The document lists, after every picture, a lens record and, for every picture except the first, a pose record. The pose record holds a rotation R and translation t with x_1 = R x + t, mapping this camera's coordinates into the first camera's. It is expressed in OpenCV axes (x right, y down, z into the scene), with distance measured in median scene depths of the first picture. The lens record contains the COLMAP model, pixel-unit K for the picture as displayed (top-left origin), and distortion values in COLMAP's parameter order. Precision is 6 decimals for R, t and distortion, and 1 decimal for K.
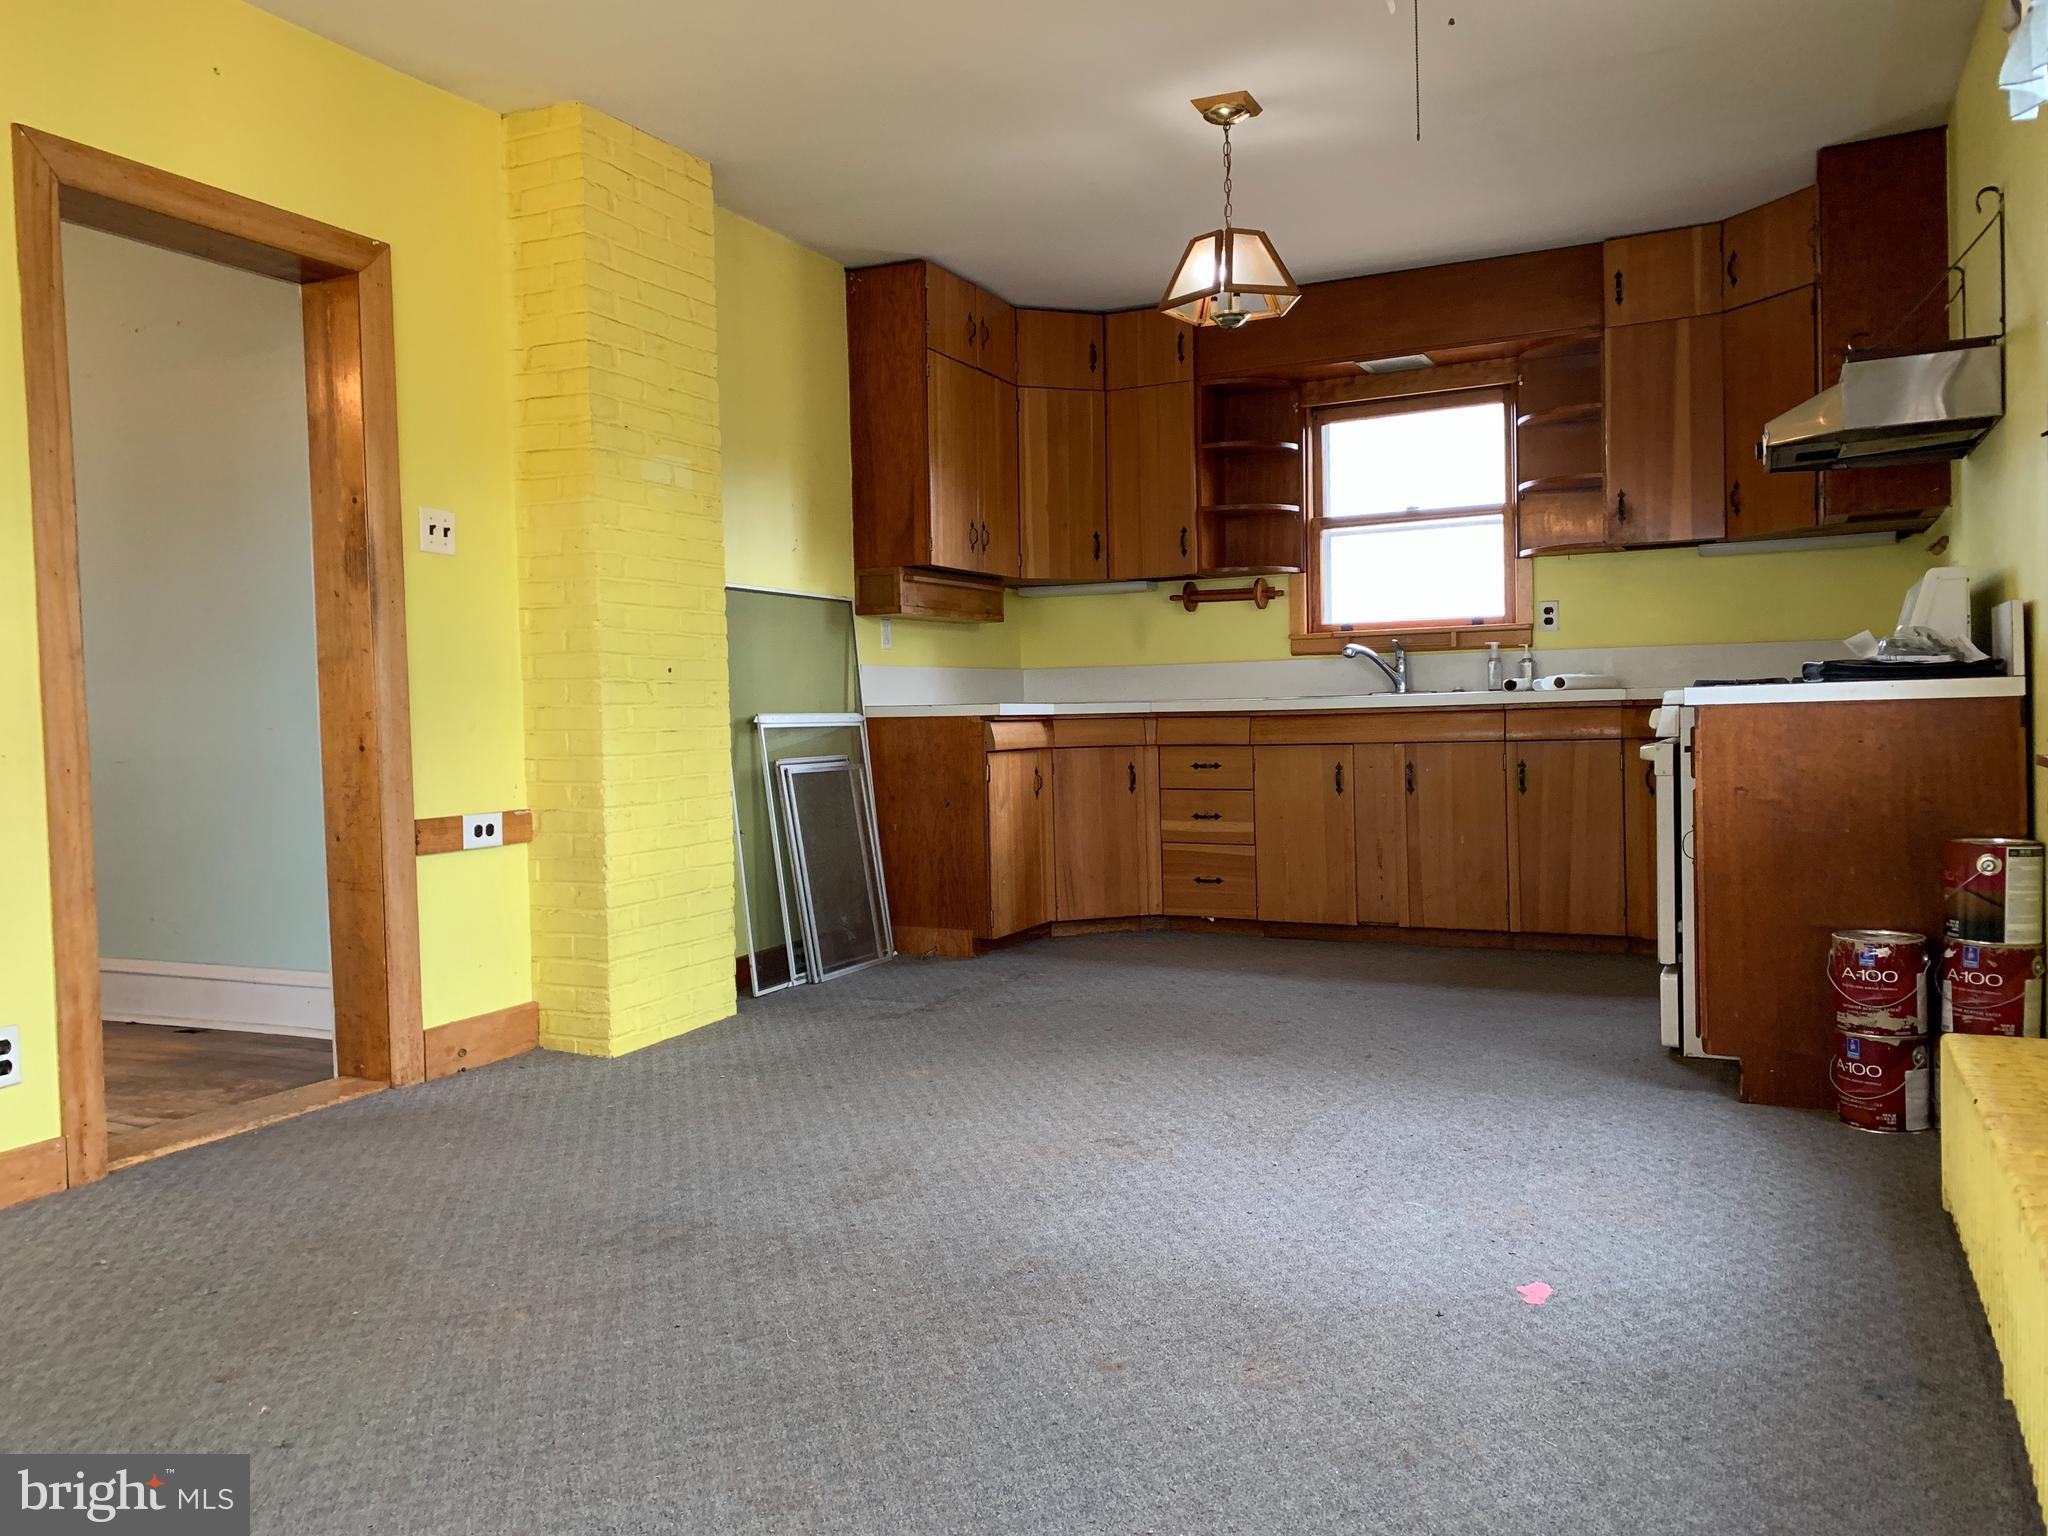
lens RADIAL K [[1567.3, 0, 989.0], [0, 1567.3, 769.9], [0, 0, 1]] dist [0.059278, -0.081990]
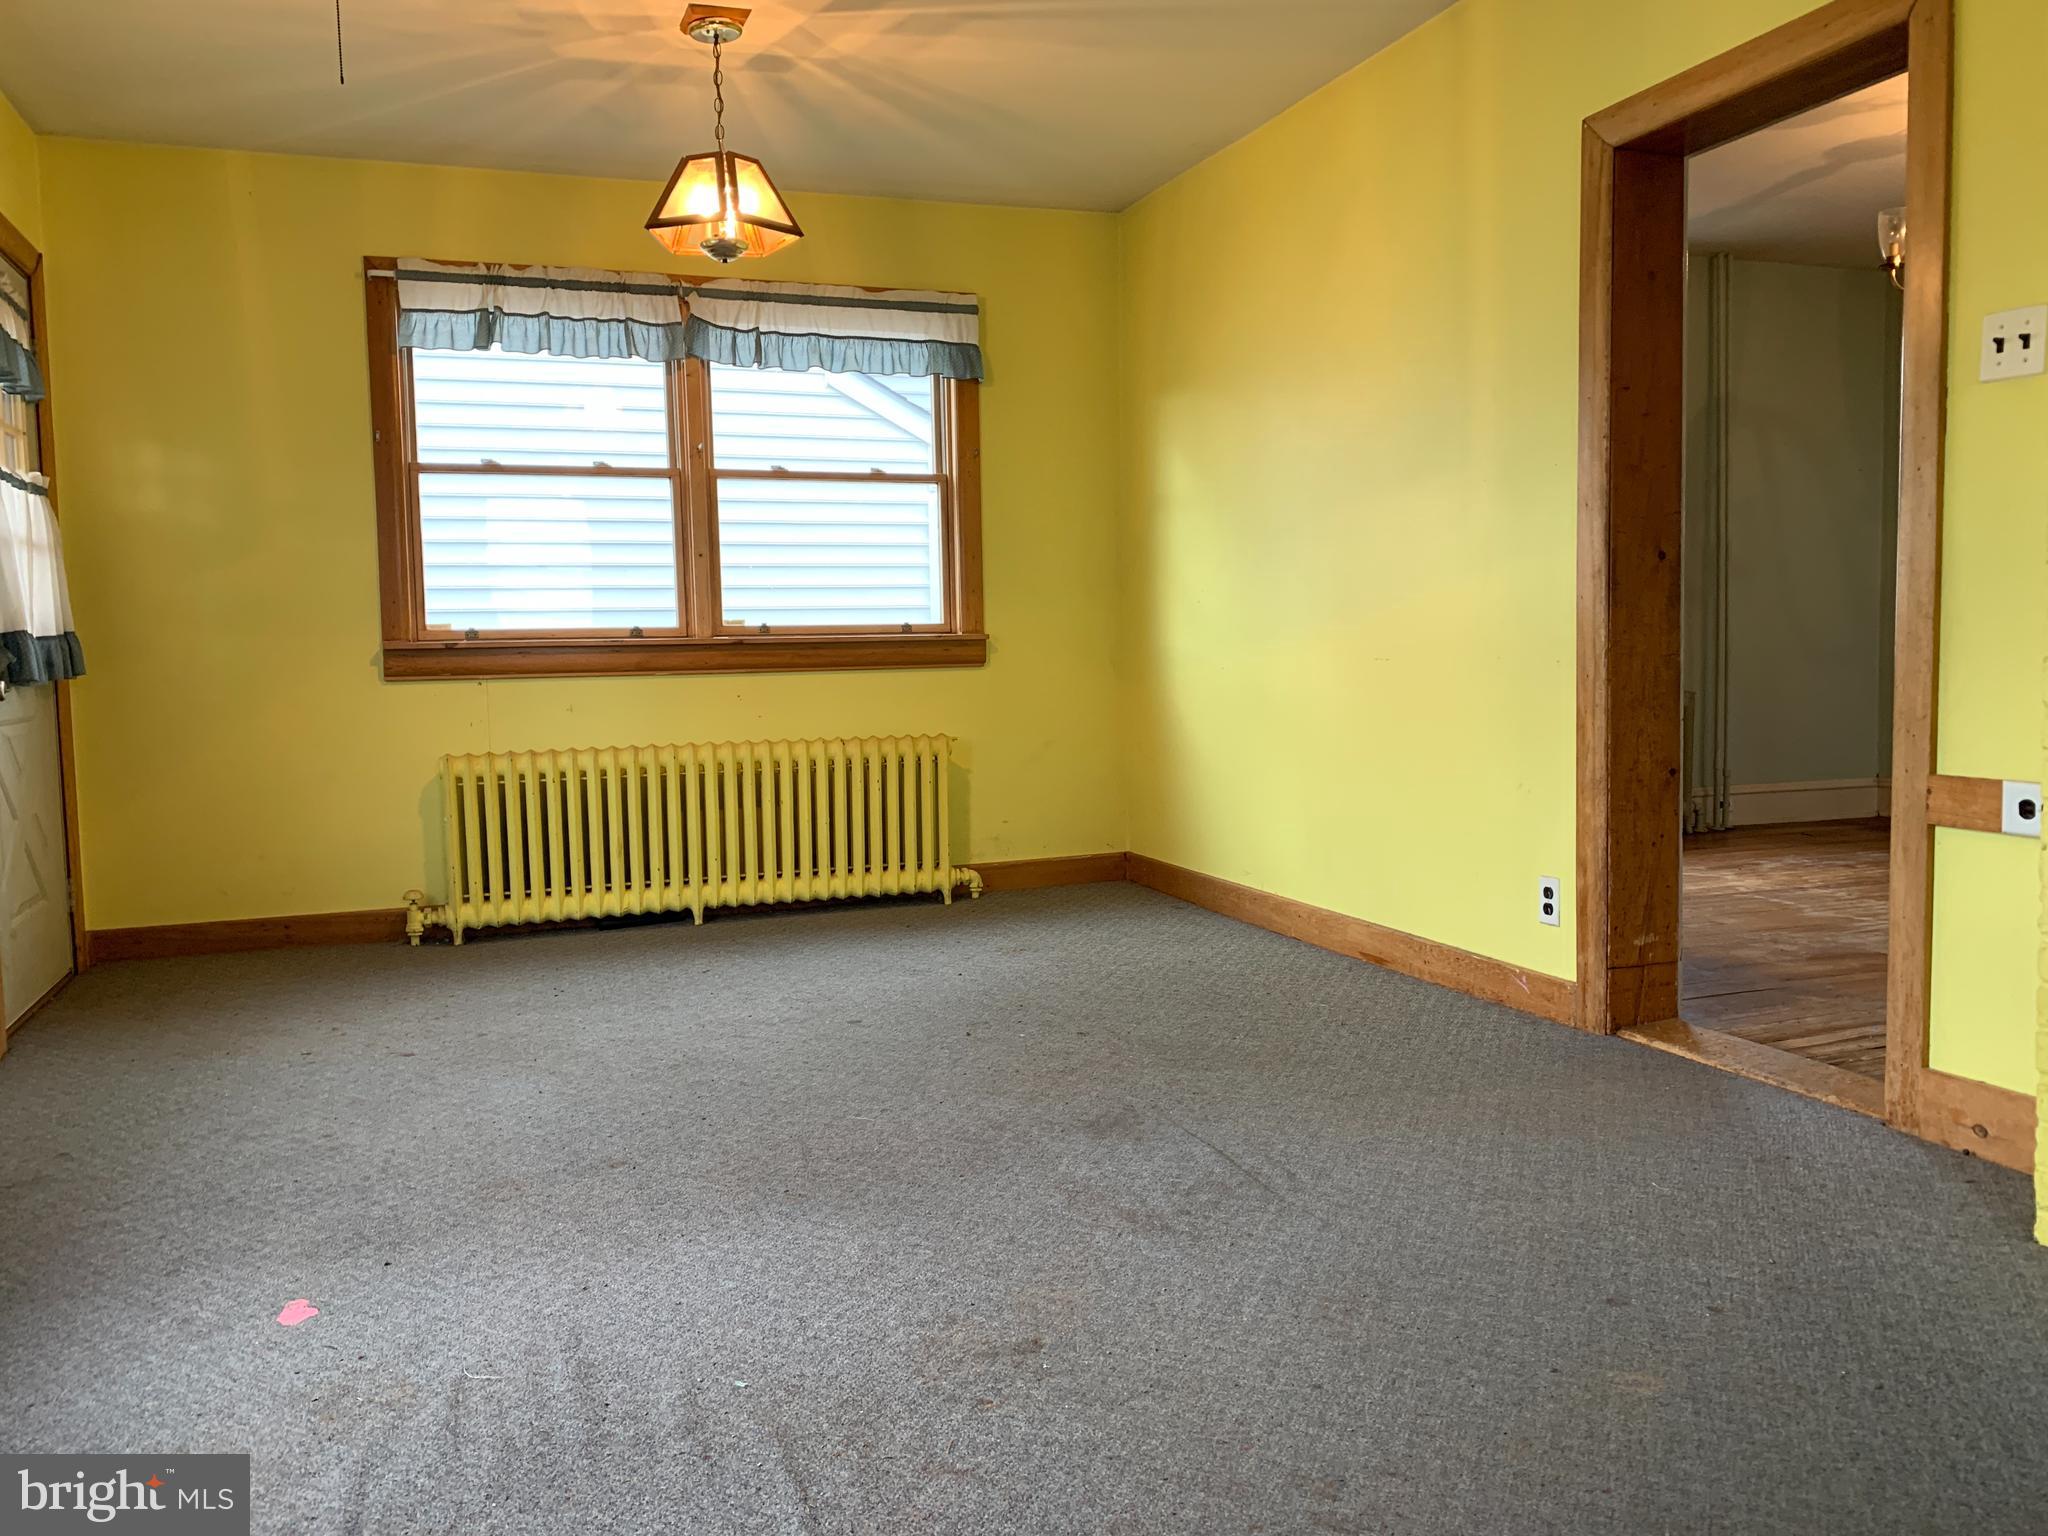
lens RADIAL K [[1567.3, 0, 1013.7], [0, 1567.3, 762.1], [0, 0, 1]] dist [0.059278, -0.081990]
pose [[-0.685539, 0.091310, -0.722287, 0.300128], [0.006224, 0.992802, 0.119601, -0.042703], [0.728009, 0.077496, -0.681173, 0.822061]]
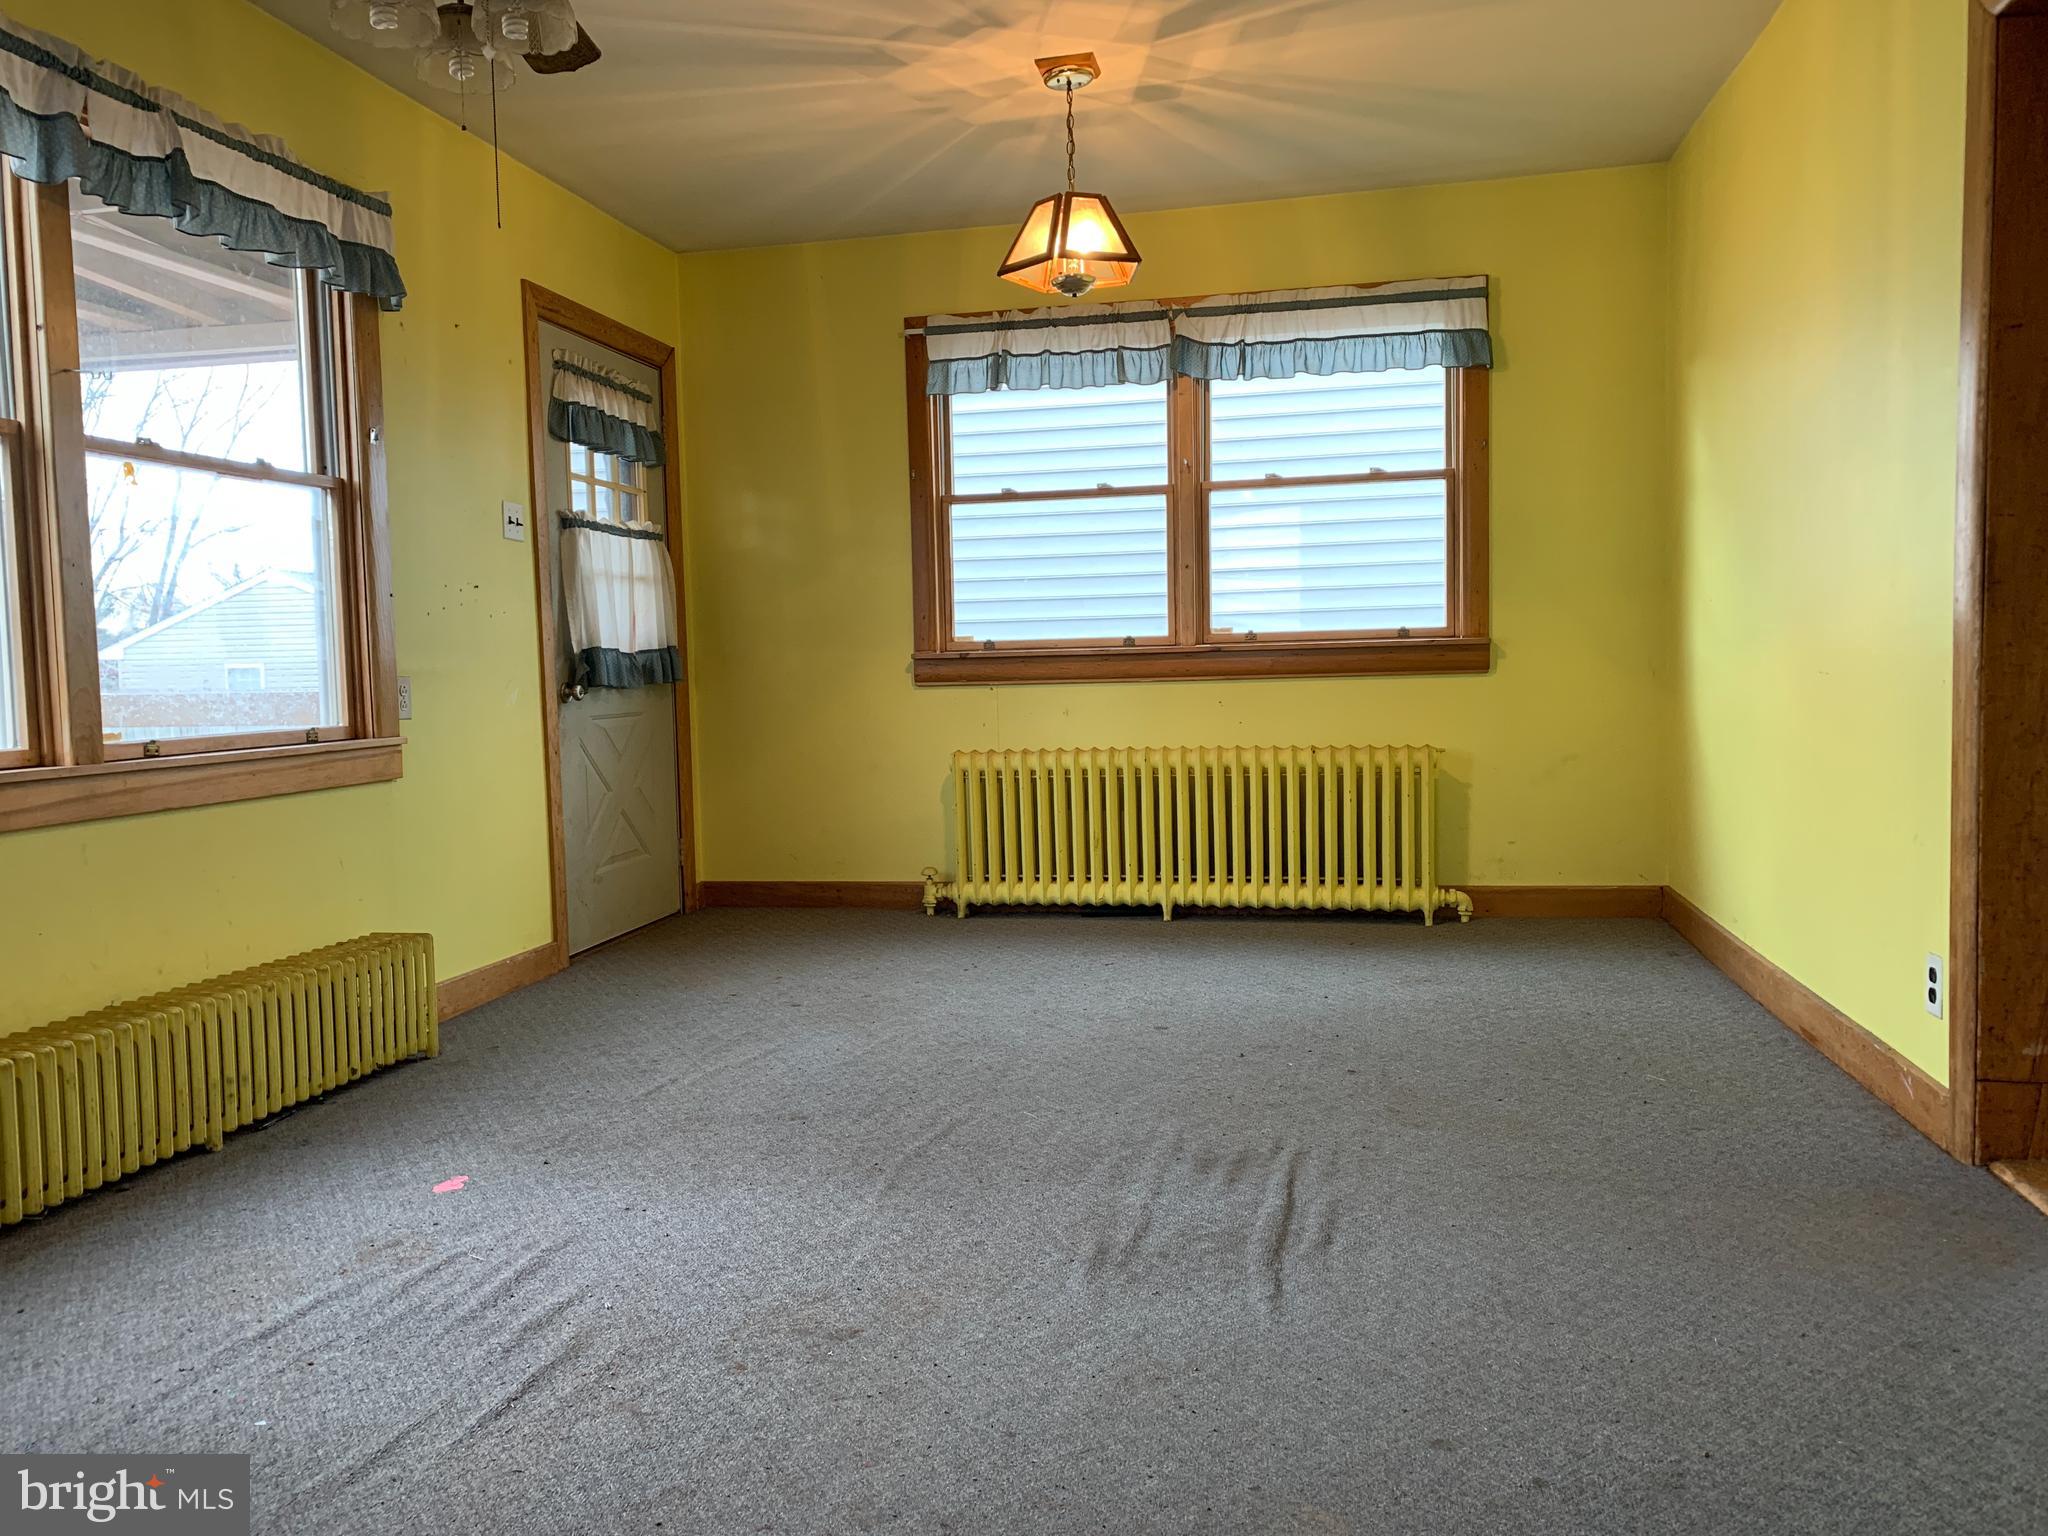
lens RADIAL K [[1567.3, 0, 1007.1], [0, 1567.3, 763.5], [0, 0, 1]] dist [0.059278, -0.081990]
pose [[-0.966869, 0.062393, -0.247530, 0.091821], [0.035070, 0.992942, 0.113297, -0.047003], [0.252851, 0.100862, -0.962233, 0.958331]]
